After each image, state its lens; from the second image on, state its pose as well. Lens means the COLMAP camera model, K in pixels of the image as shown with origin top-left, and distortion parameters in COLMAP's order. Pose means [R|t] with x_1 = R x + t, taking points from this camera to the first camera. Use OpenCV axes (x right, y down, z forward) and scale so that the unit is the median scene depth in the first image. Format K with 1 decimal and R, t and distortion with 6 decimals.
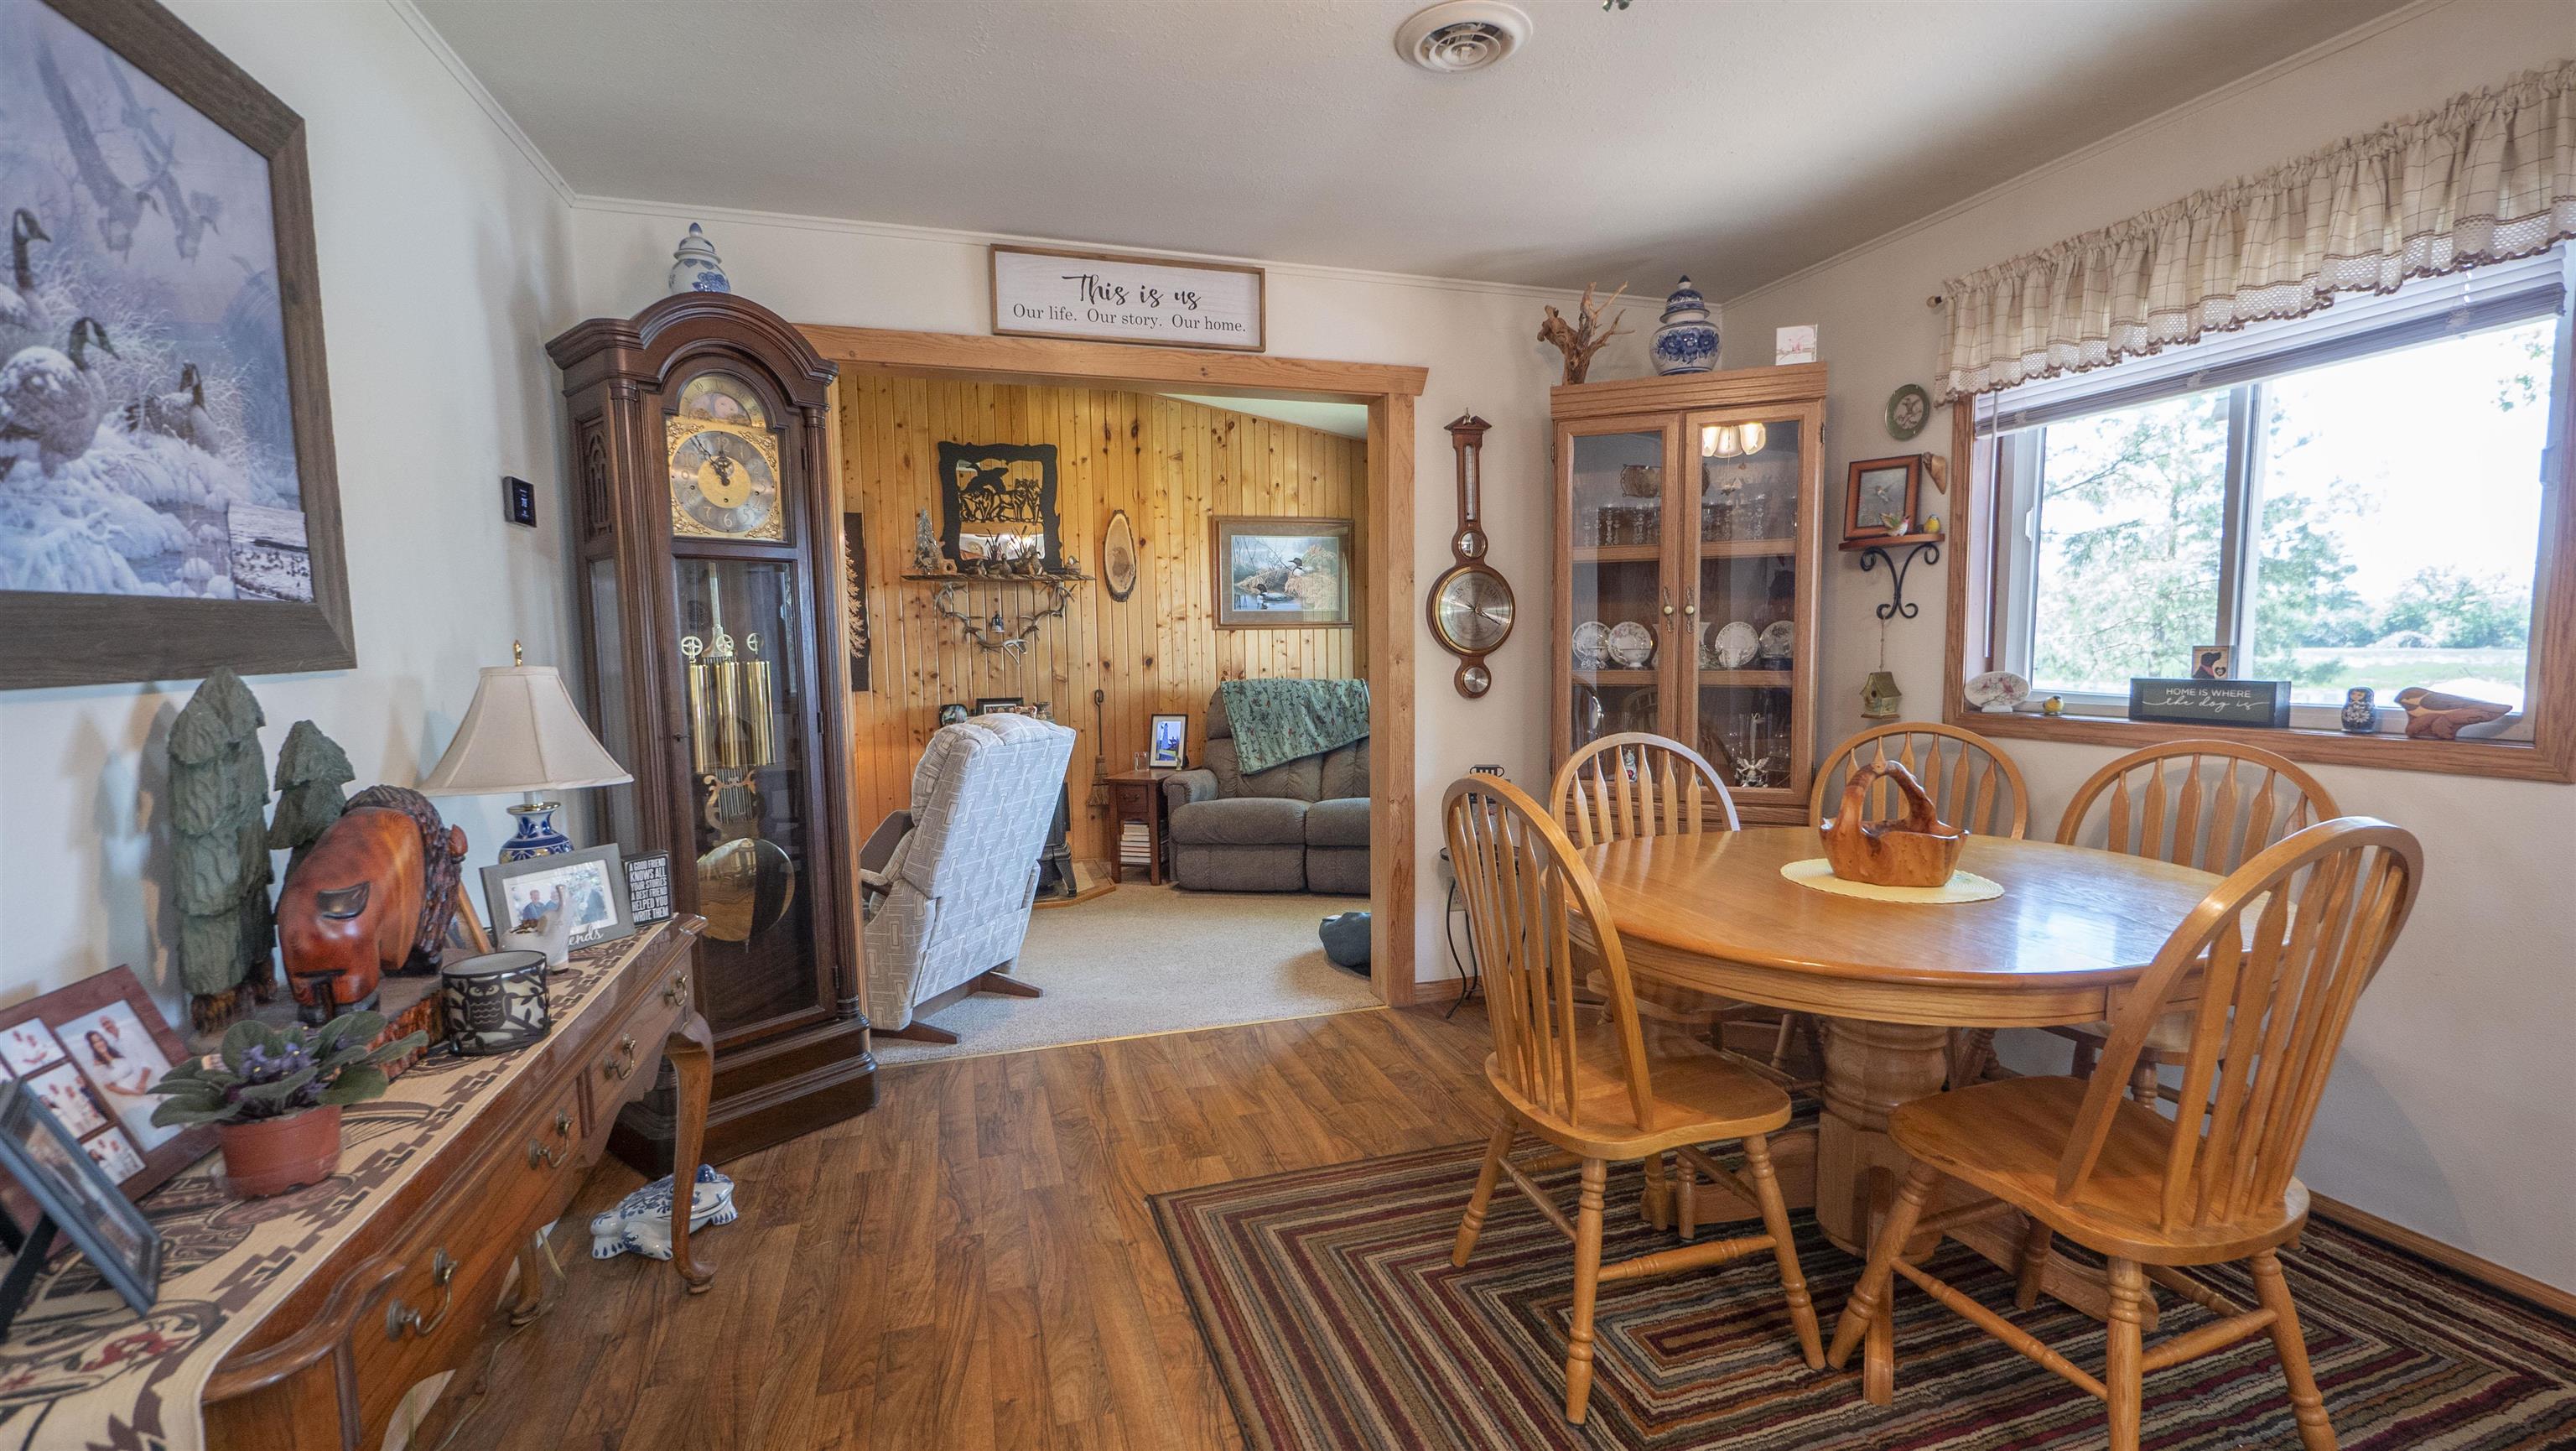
lens RADIAL K [[1088.1, 0, 1287.9], [0, 1088.1, 741.6], [0, 0, 1]] dist [-0.003666, 0.000339]
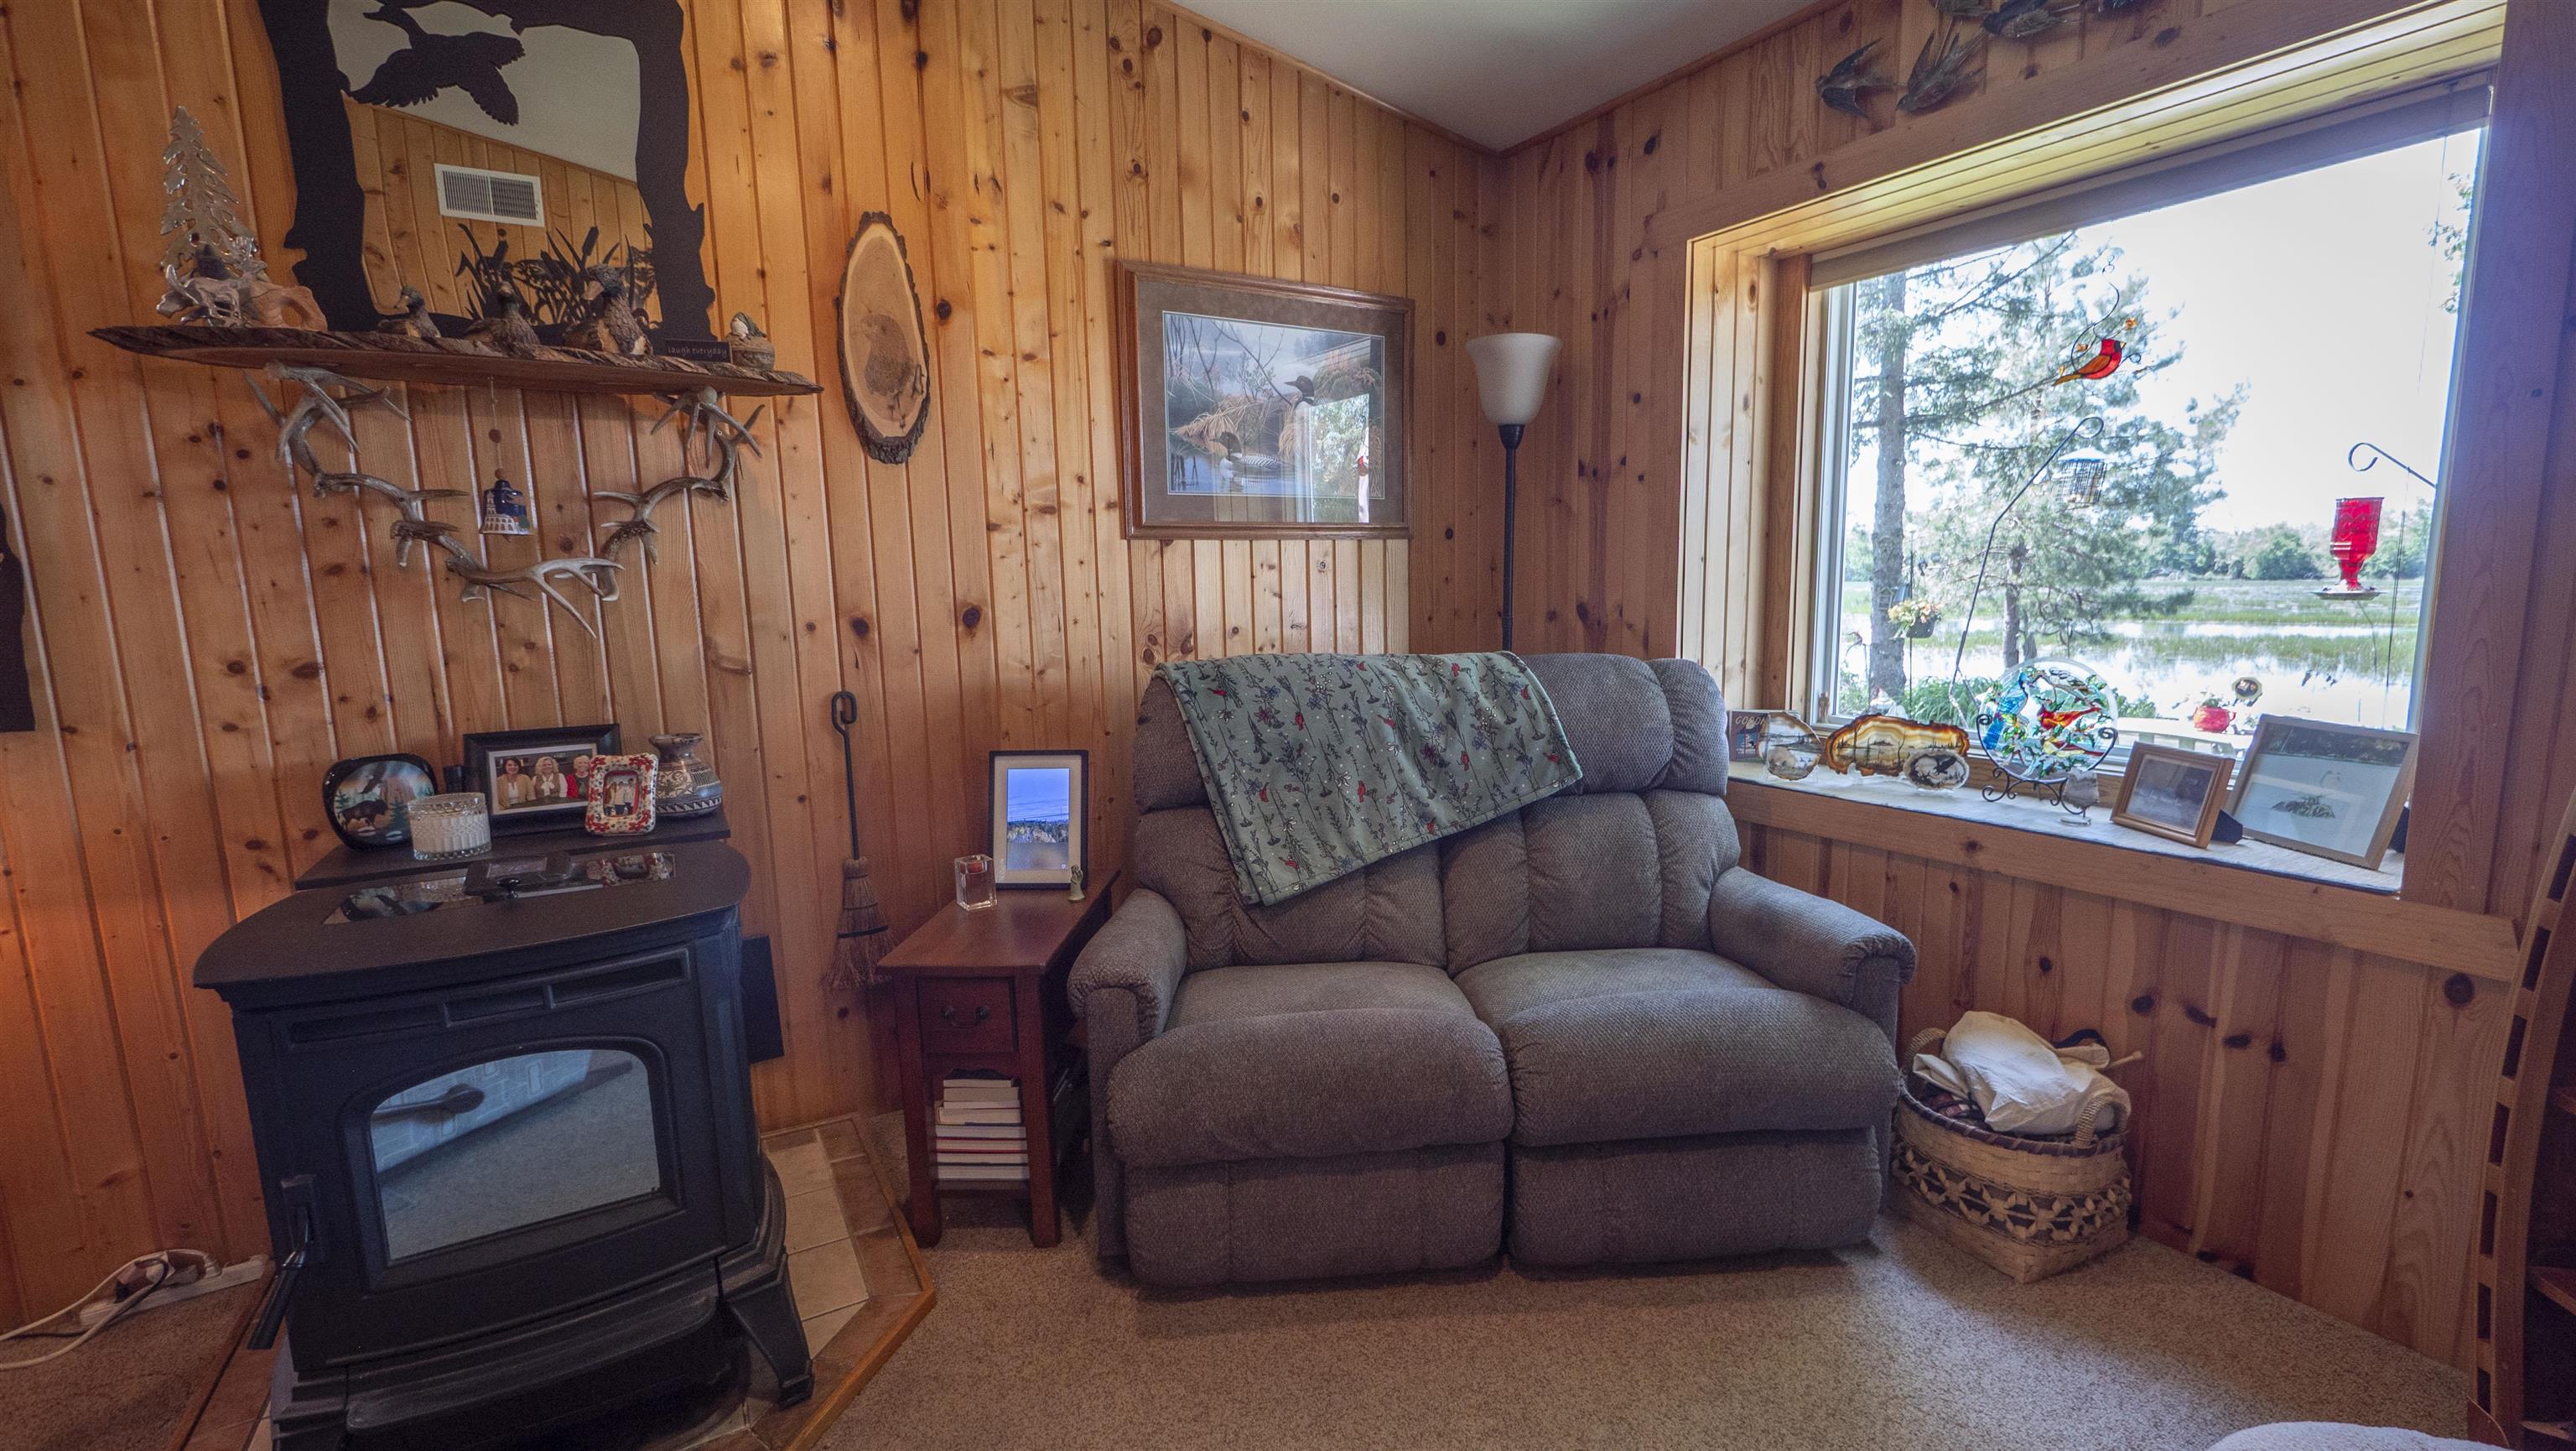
lens RADIAL K [[1088.1, 0, 1304.2], [0, 1088.1, 737.2], [0, 0, 1]] dist [-0.003666, 0.000339]
pose [[0.968747, -0.040411, 0.244738, -0.109705], [0.027402, 0.998036, 0.056327, -0.048803], [-0.246534, -0.047861, 0.967952, 0.583639]]
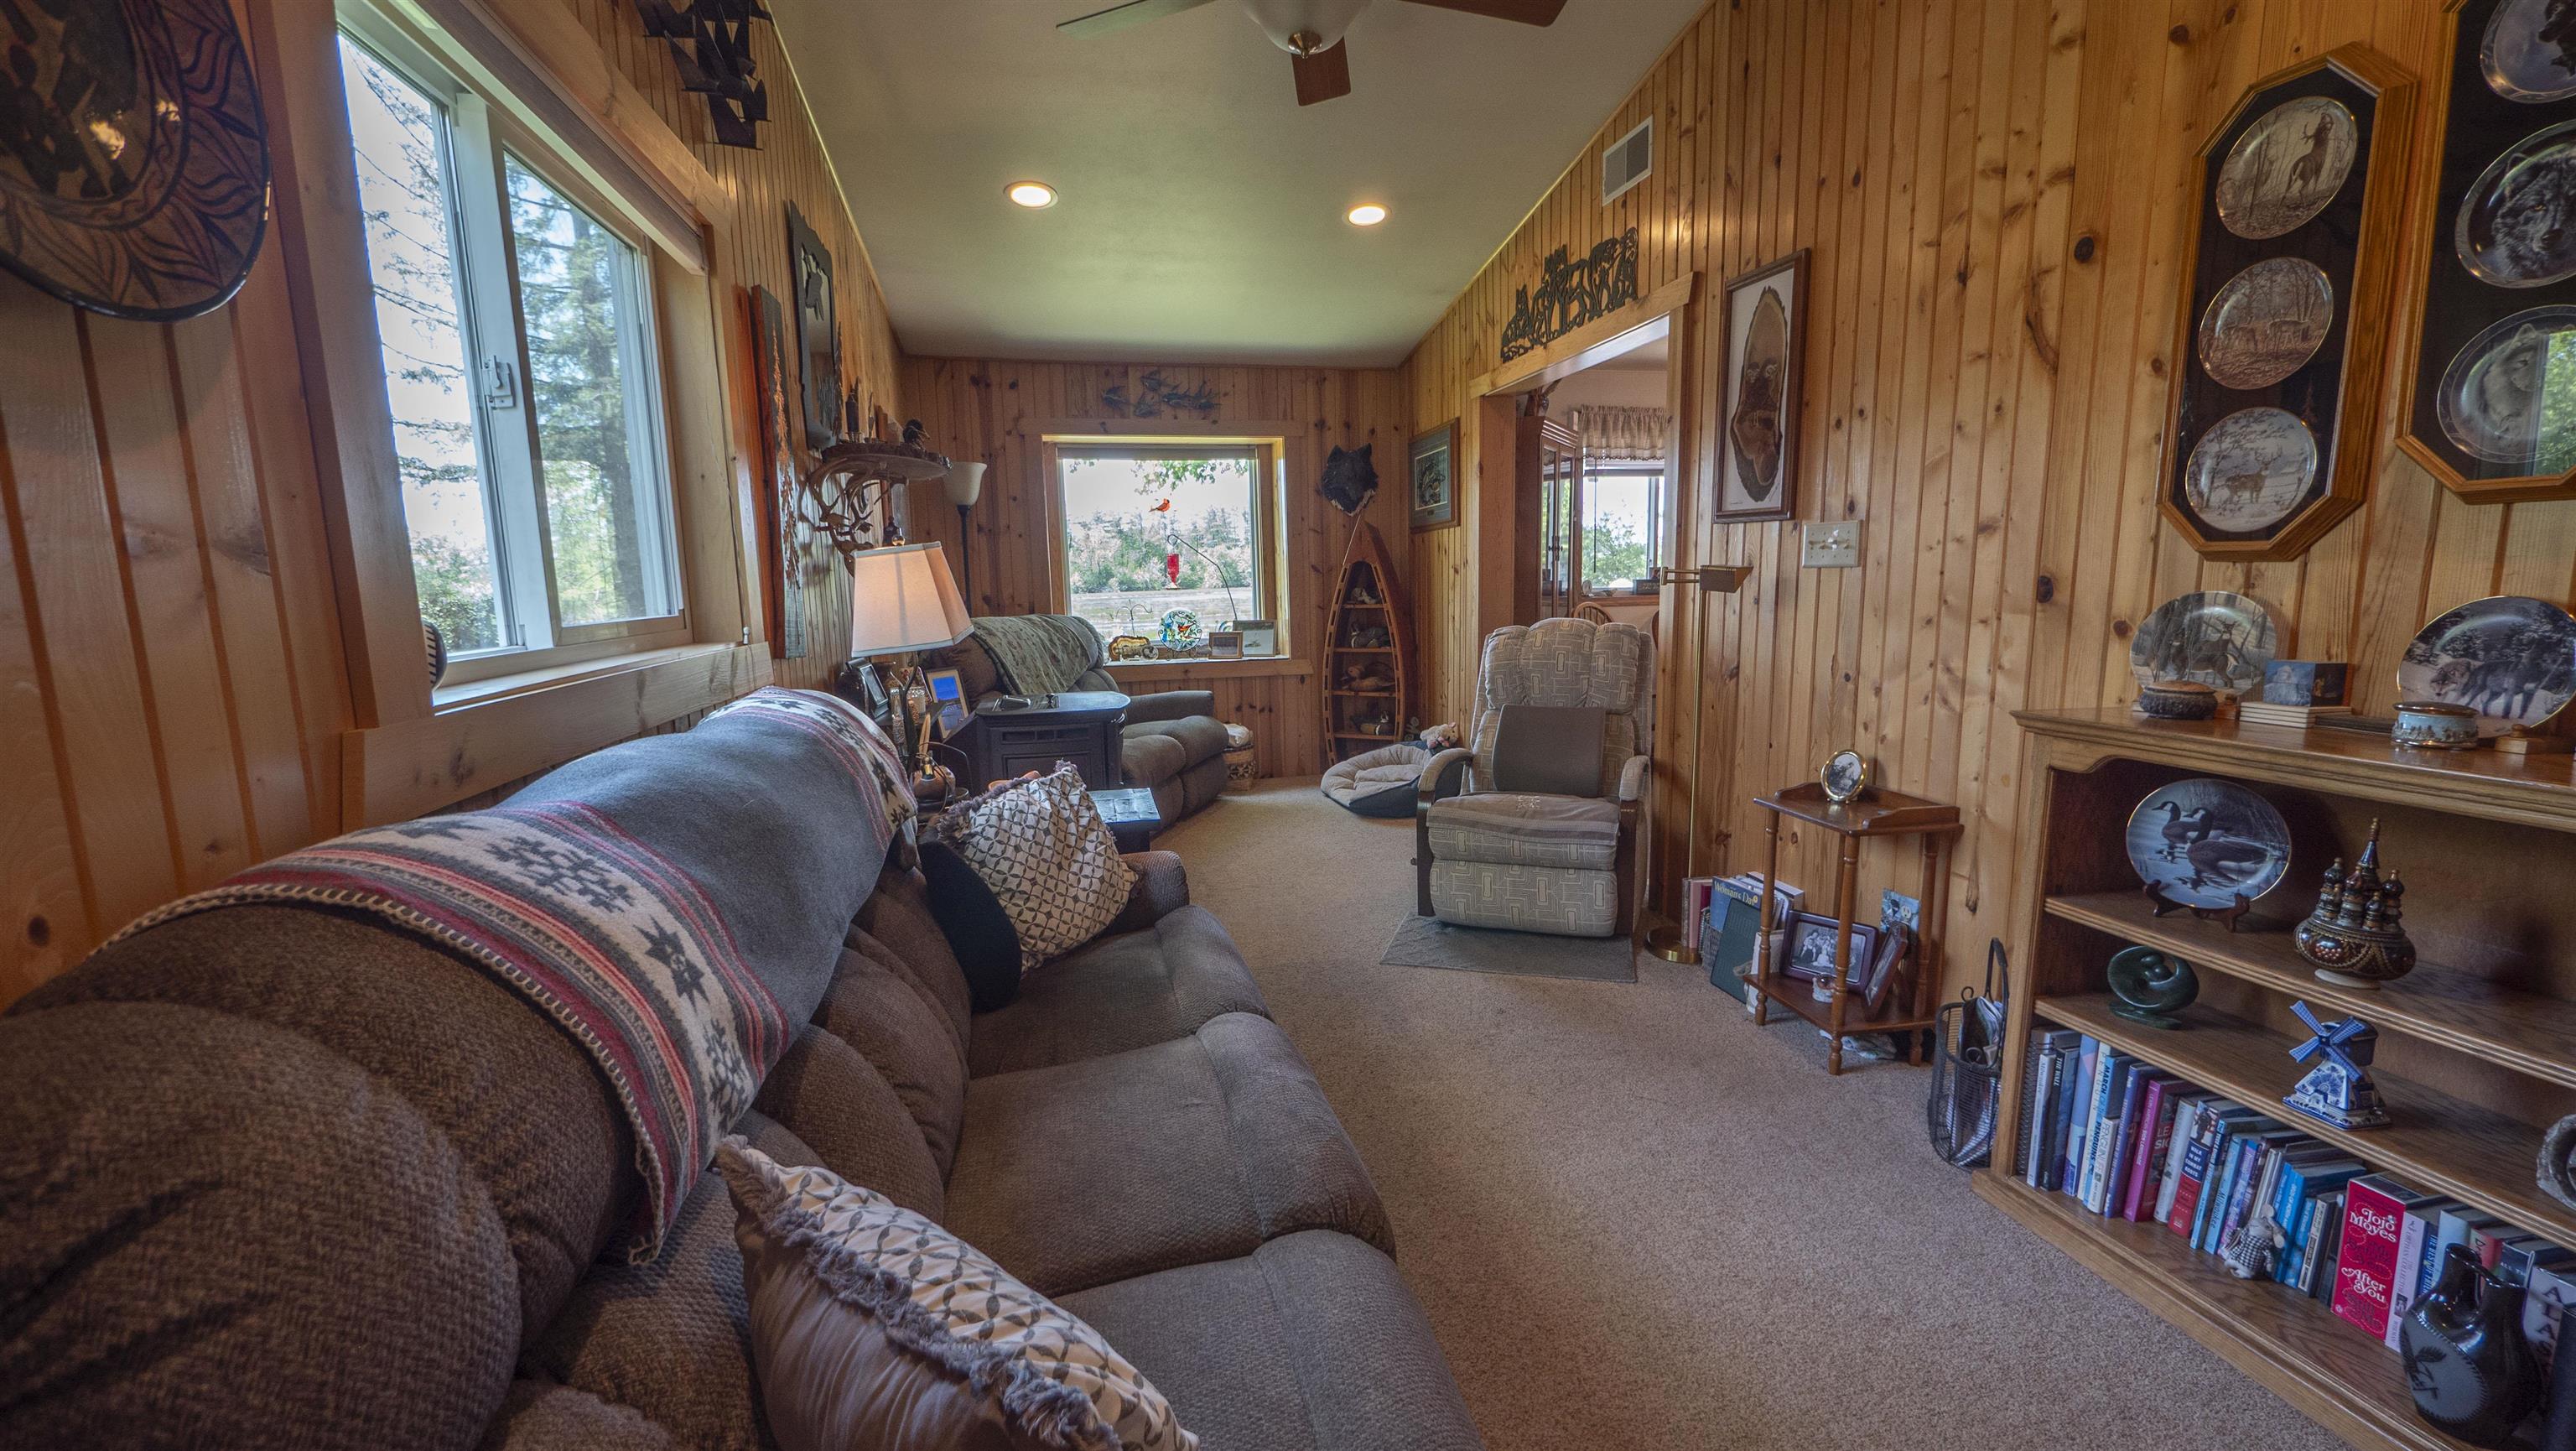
lens RADIAL K [[1088.1, 0, 1289.3], [0, 1088.1, 731.5], [0, 0, 1]] dist [-0.003666, 0.000339]
pose [[0.074826, -0.136830, 0.987764, -0.833617], [0.113081, 0.985316, 0.127925, -0.052260], [-0.990764, 0.102126, 0.089201, 0.688204]]
